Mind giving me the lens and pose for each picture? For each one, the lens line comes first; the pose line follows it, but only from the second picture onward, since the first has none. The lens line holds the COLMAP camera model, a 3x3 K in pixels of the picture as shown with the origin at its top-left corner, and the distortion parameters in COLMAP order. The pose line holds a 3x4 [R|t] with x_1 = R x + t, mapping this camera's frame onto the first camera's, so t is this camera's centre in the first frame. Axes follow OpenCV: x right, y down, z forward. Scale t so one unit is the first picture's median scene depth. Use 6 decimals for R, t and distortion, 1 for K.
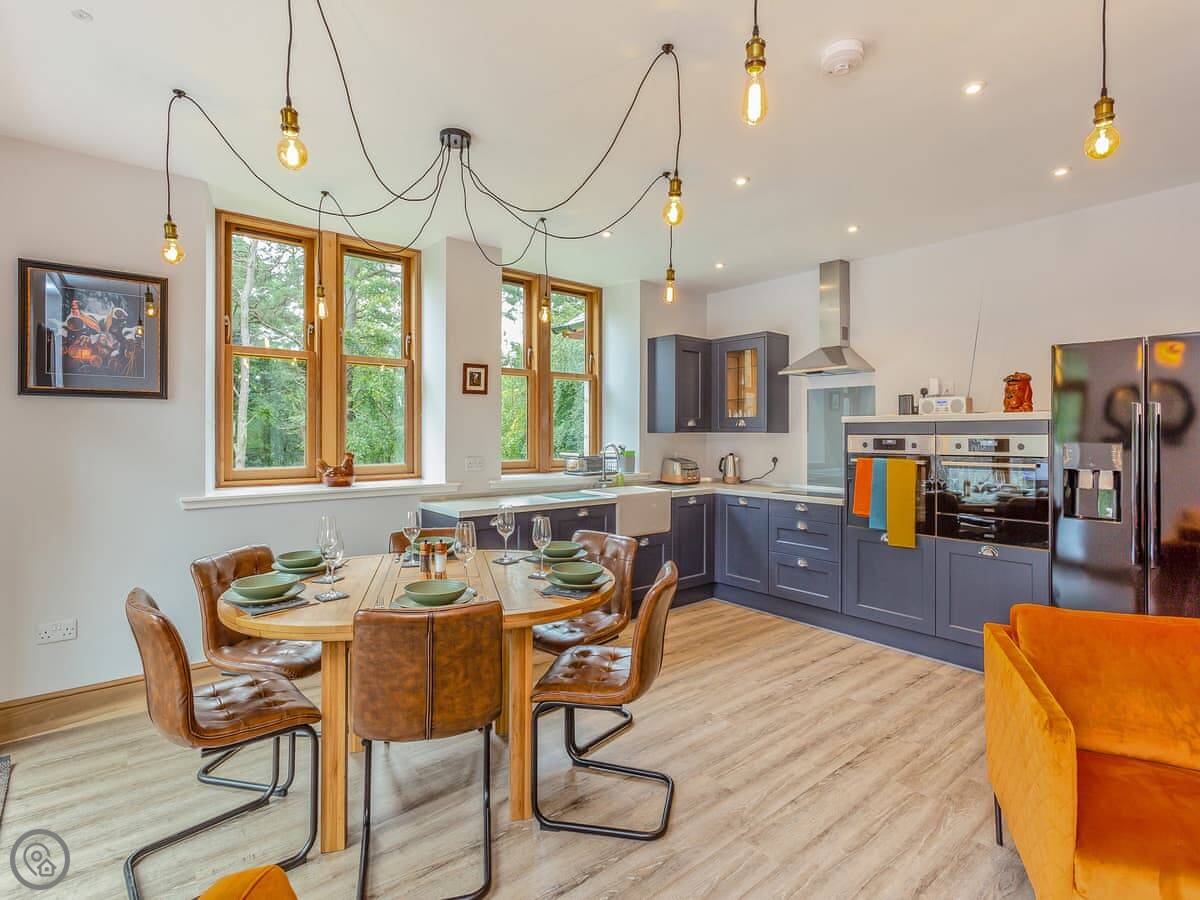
lens RADIAL K [[586.0, 0, 598.2], [0, 586.0, 436.8], [0, 0, 1]] dist [-0.001143, -0.000308]
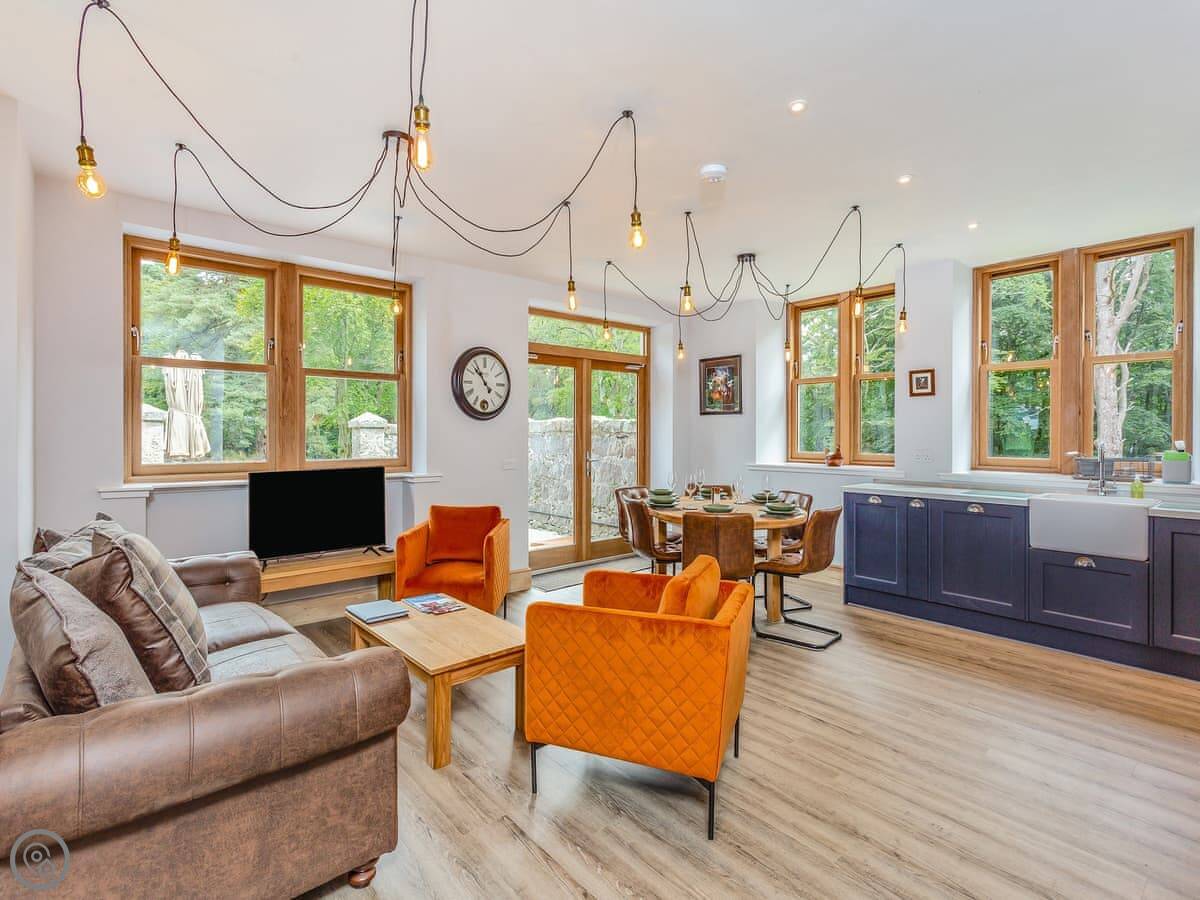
lens RADIAL K [[586.0, 0, 598.2], [0, 586.0, 436.8], [0, 0, 1]] dist [-0.001143, -0.000308]
pose [[0.034123, 0.003392, -0.999412, 1.091243], [-0.005906, 0.999977, 0.003193, 0.009211], [0.999400, 0.005793, 0.034142, 0.378966]]
